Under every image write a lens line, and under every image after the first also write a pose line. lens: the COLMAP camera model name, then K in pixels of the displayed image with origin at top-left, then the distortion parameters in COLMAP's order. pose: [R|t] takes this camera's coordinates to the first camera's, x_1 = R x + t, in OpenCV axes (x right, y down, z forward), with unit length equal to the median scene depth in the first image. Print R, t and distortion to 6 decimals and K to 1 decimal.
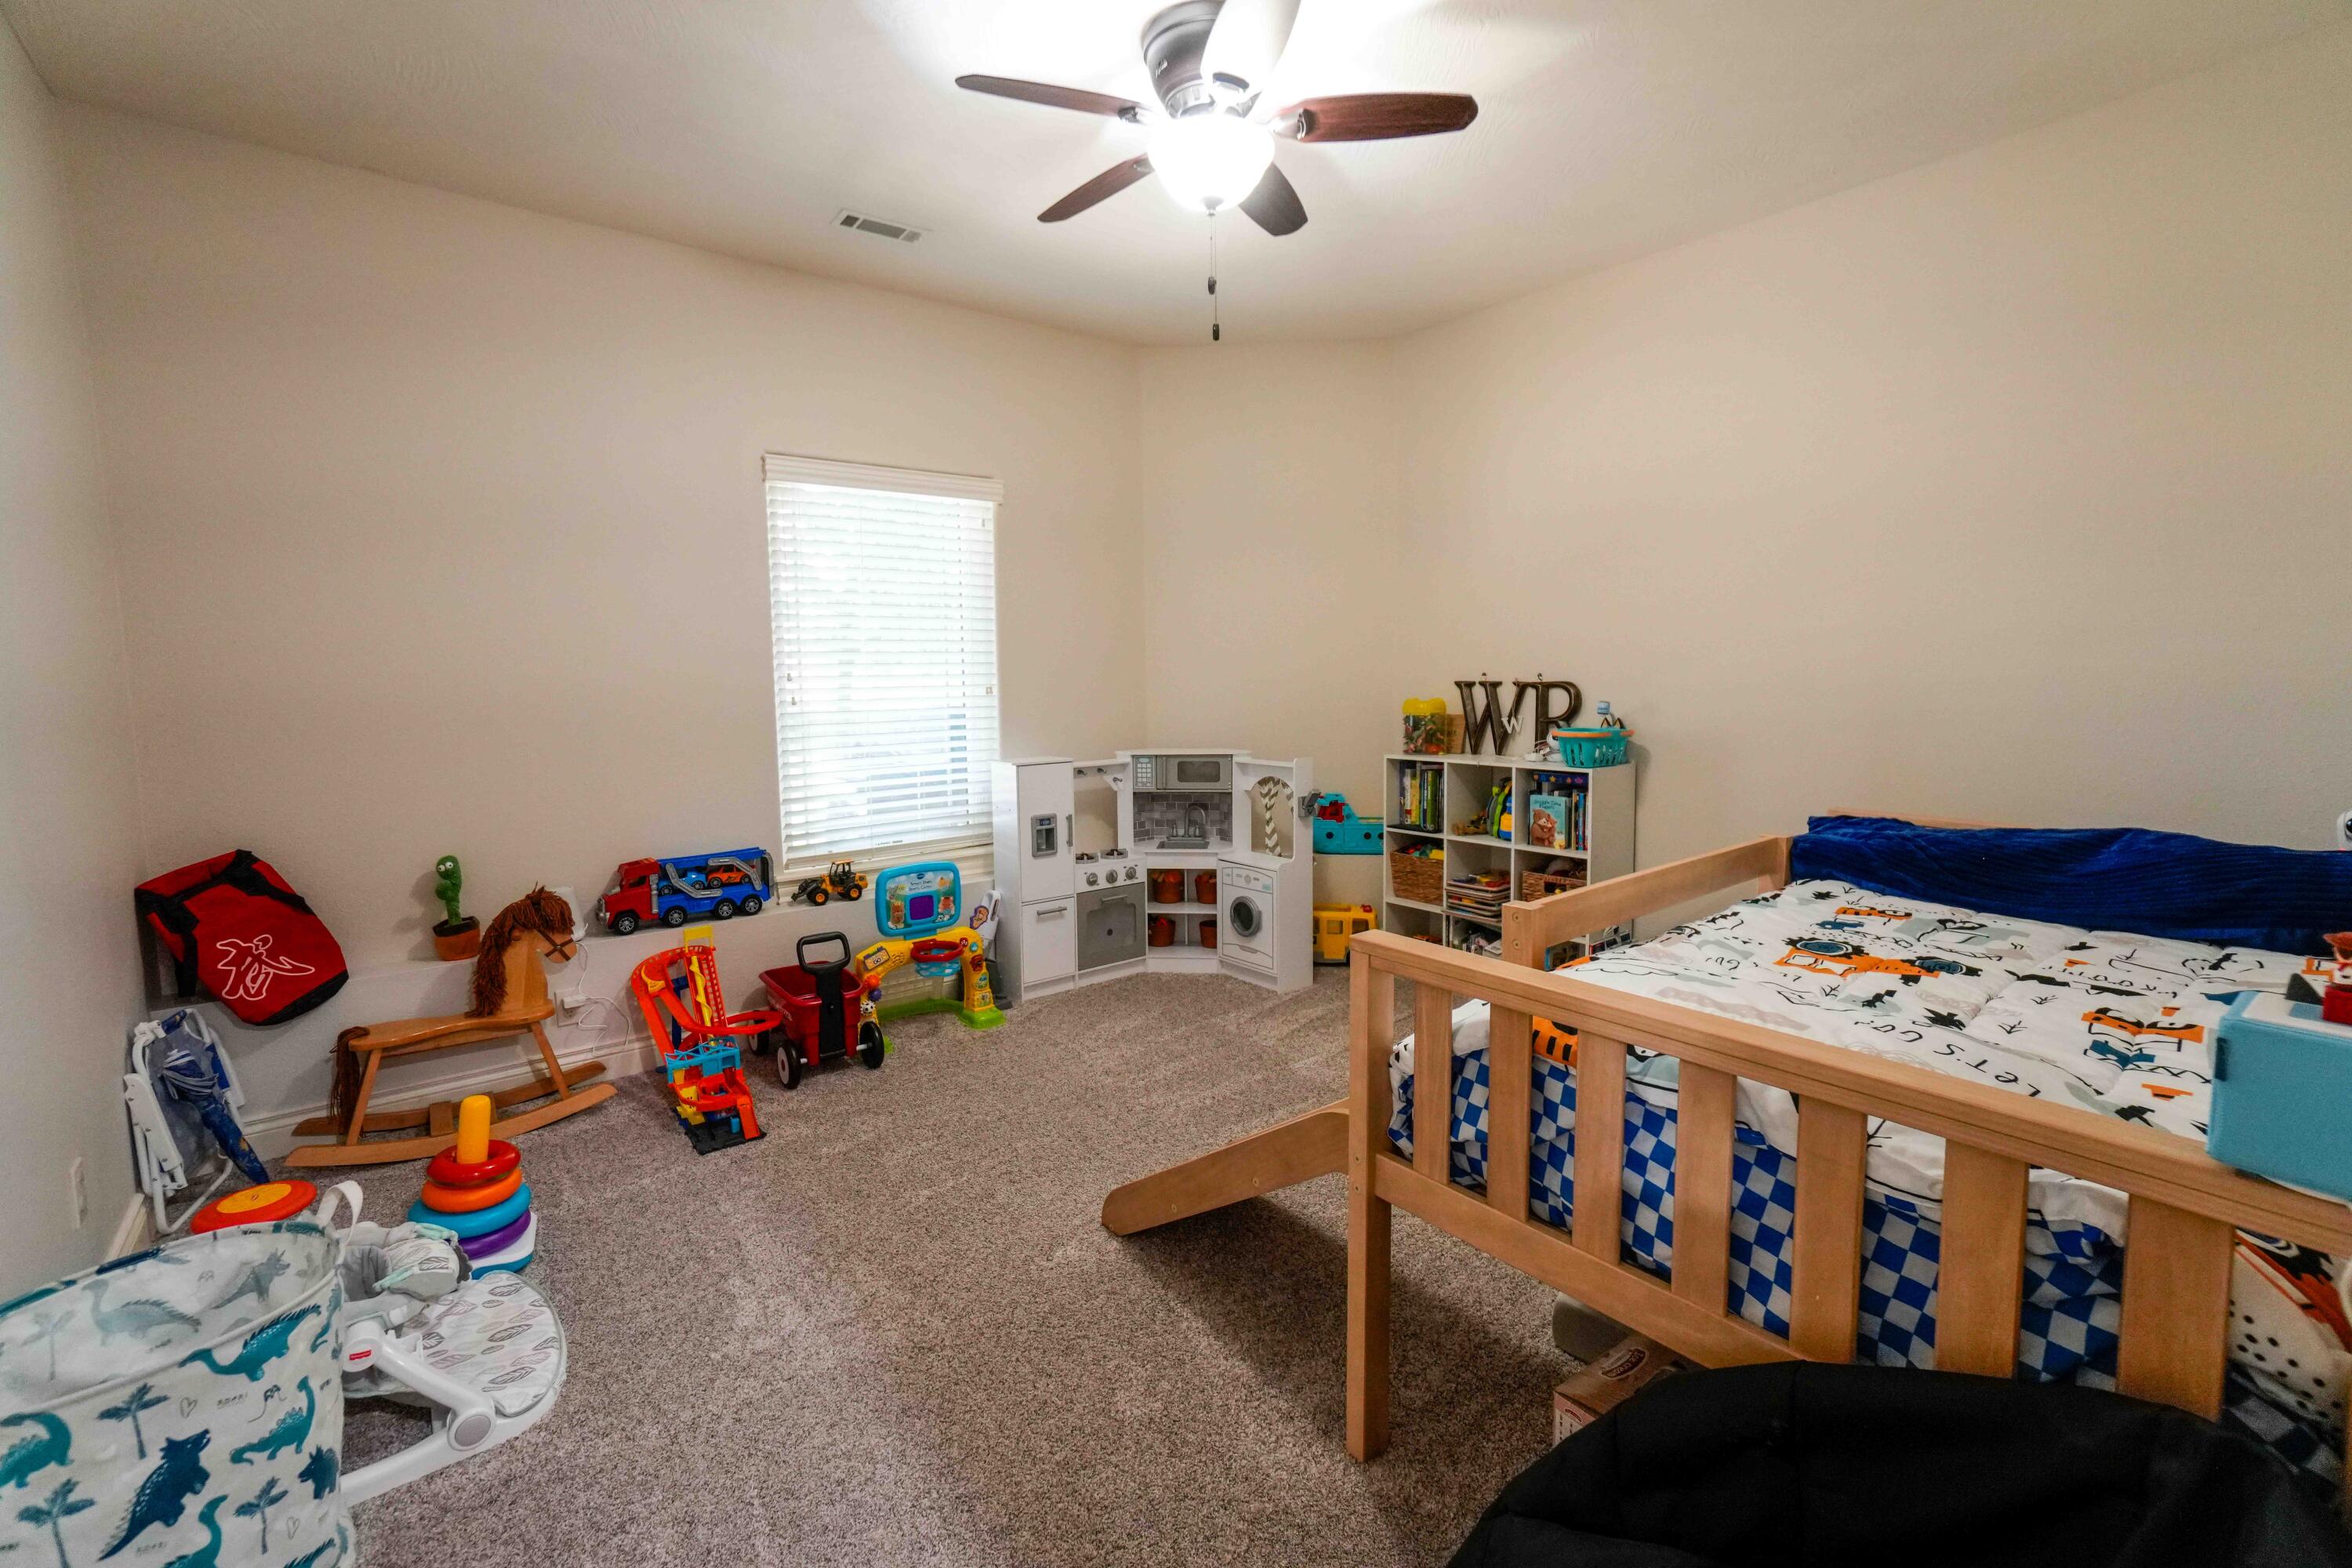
lens RADIAL K [[1004.9, 0, 1157.7], [0, 1004.9, 775.7], [0, 0, 1]] dist [-0.001473, -0.000106]
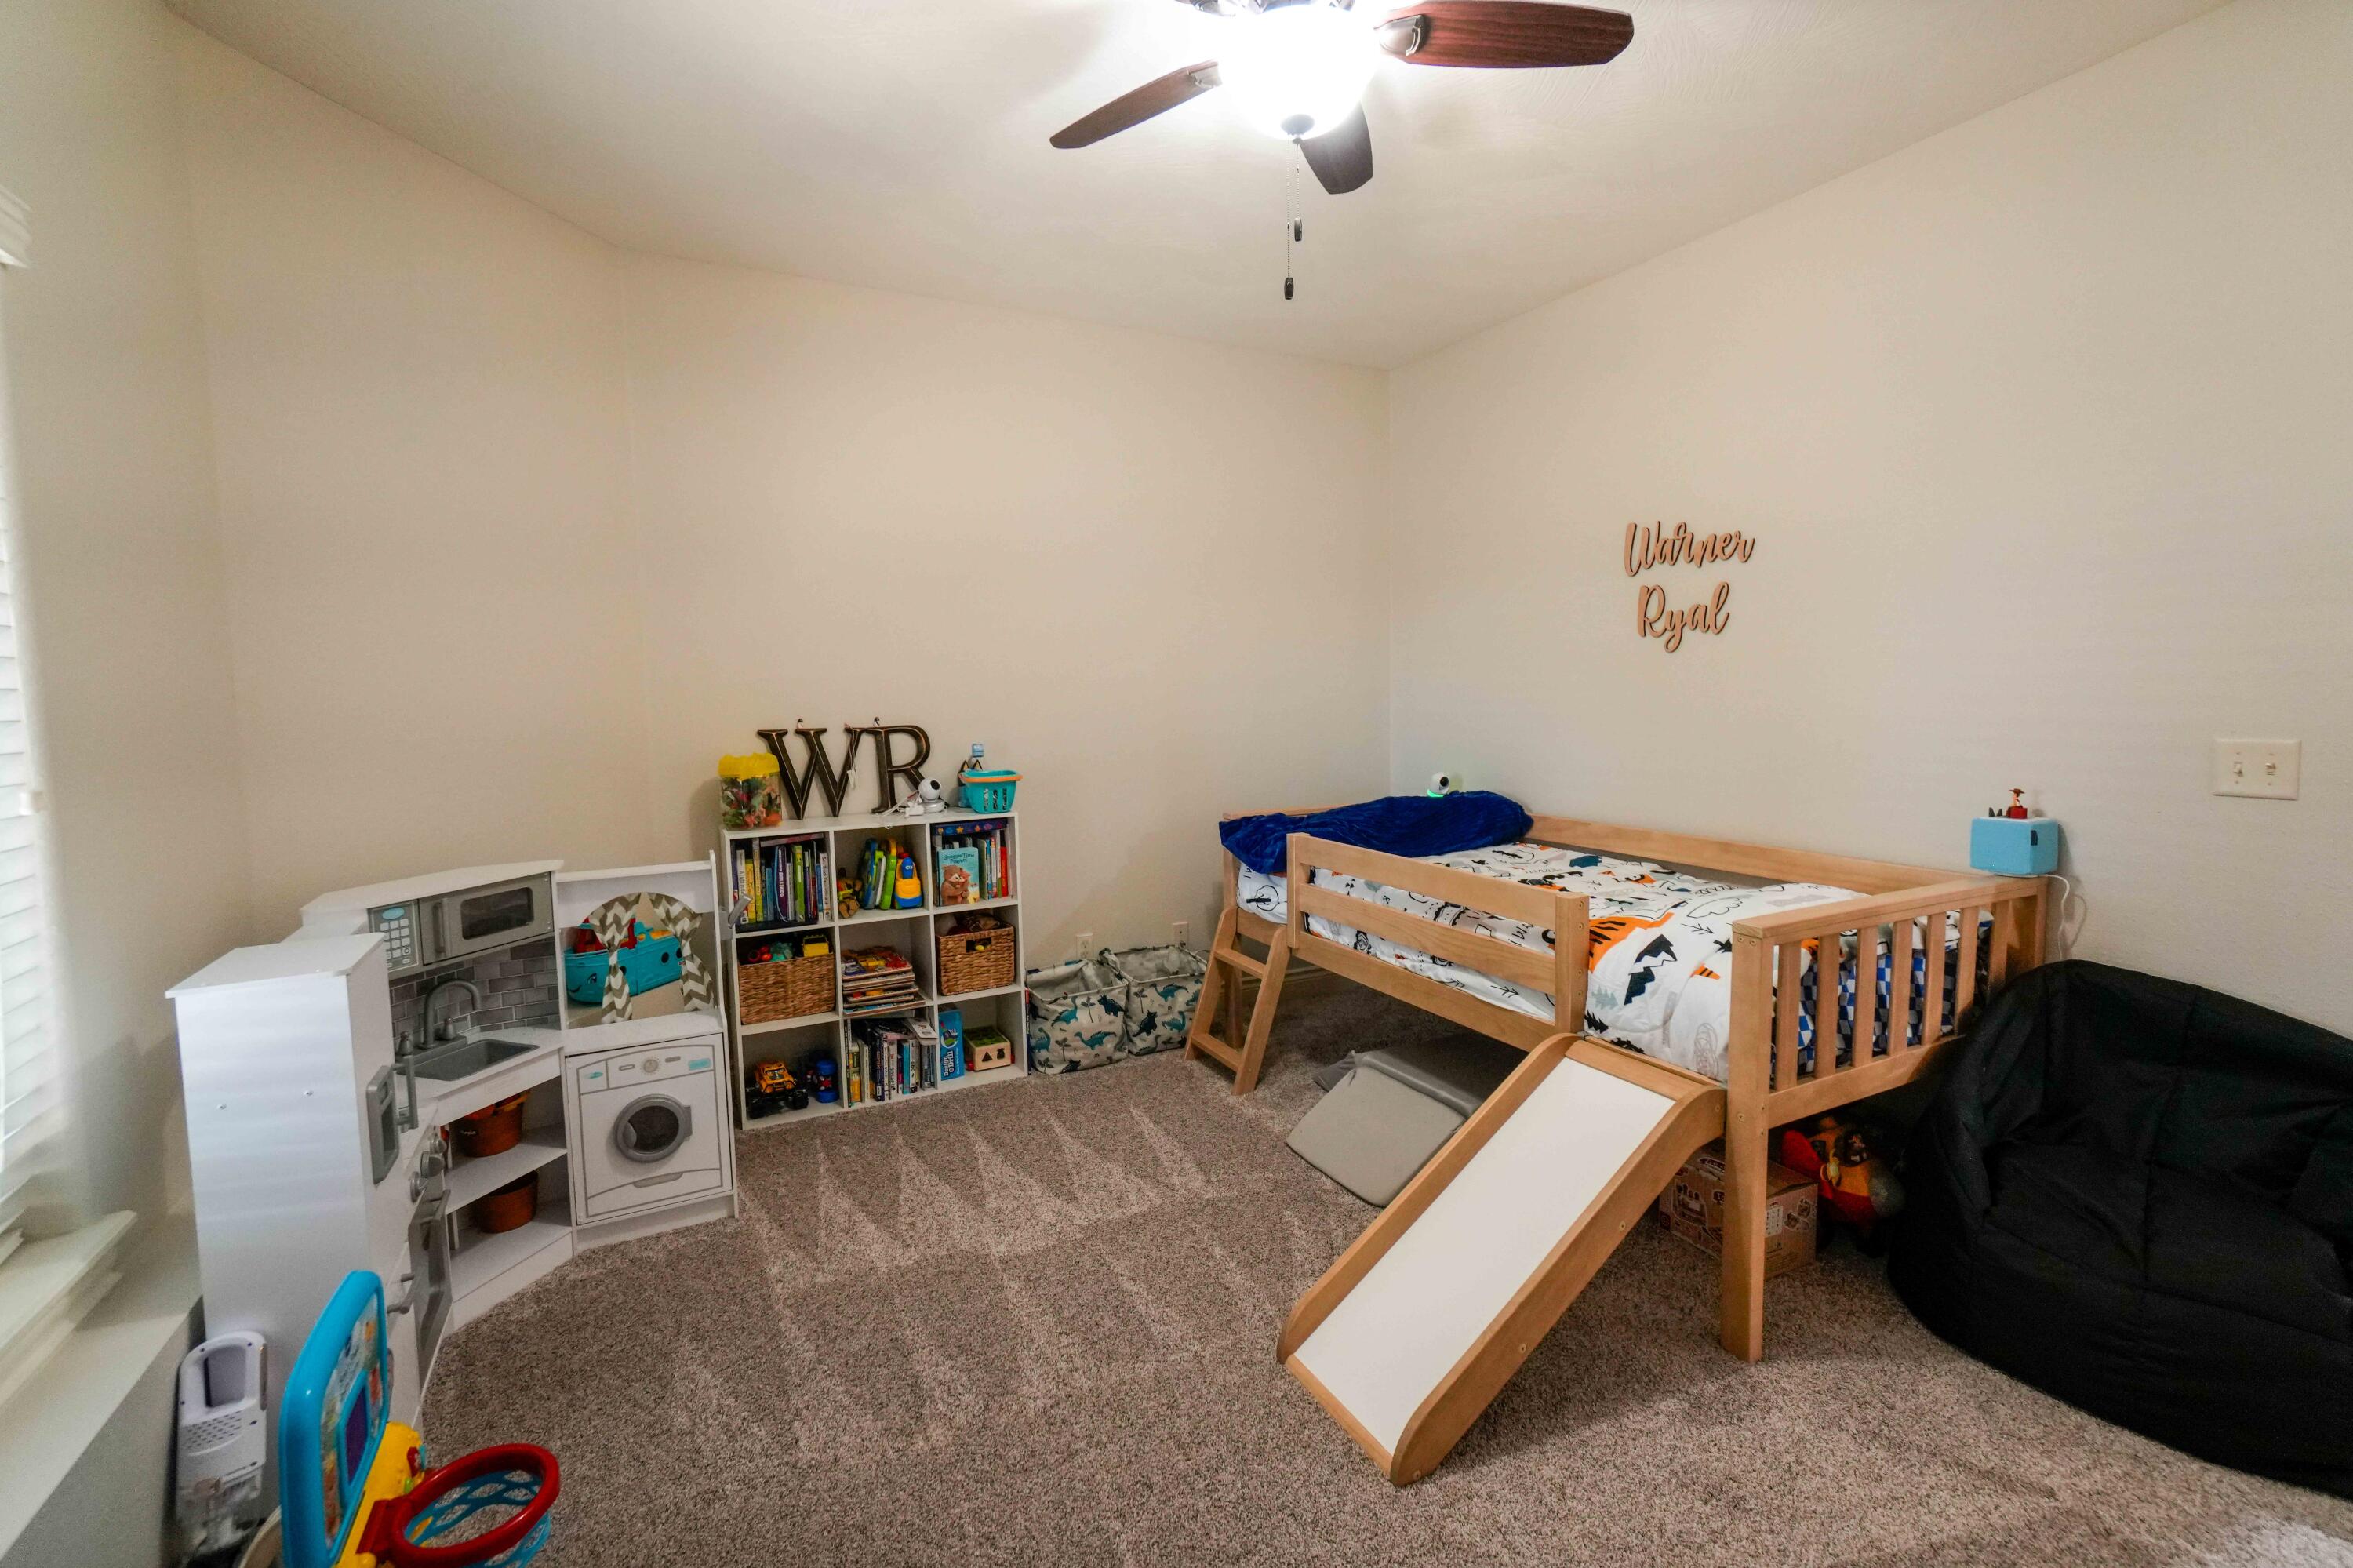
lens RADIAL K [[1005.4, 0, 1158.2], [0, 1005.4, 775.7], [0, 0, 1]] dist [-0.001473, -0.000106]
pose [[0.222398, -0.076112, 0.971980, -0.425058], [0.123322, 0.991137, 0.049395, -0.063589], [-0.967125, 0.108881, 0.229813, 0.557128]]
